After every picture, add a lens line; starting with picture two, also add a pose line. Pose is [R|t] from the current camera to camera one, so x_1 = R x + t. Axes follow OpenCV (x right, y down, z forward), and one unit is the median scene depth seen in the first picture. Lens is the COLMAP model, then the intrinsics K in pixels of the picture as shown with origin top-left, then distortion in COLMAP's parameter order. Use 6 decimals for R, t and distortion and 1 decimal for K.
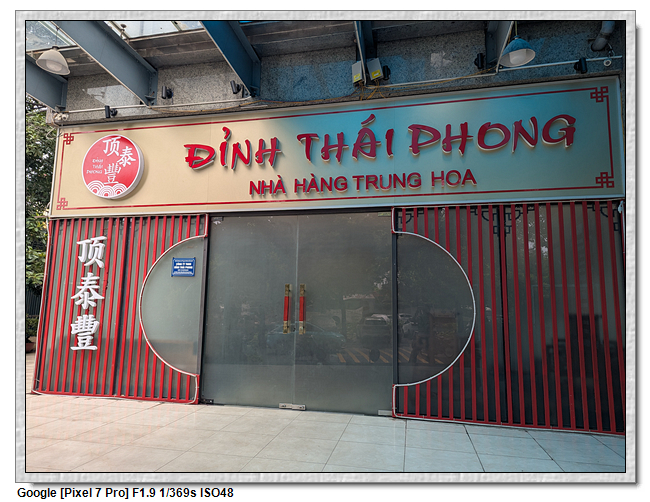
lens RADIAL K [[407.2, 0, 323.4], [0, 407.2, 252.5], [0, 0, 1]] dist [0.024763, -0.004160]
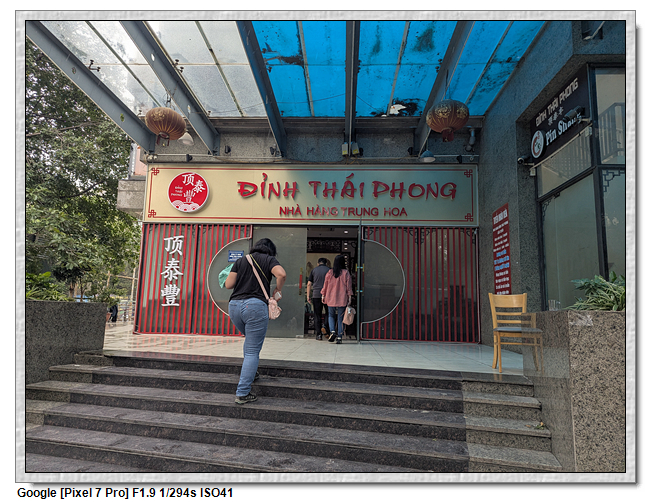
lens RADIAL K [[407.2, 0, 324.2], [0, 407.2, 255.3], [0, 0, 1]] dist [0.024763, -0.004160]
pose [[0.986587, 0.030756, 0.160312, -0.251548], [-0.030058, 0.999525, -0.006781, 0.031682], [-0.160444, 0.001871, 0.987043, -0.668484]]
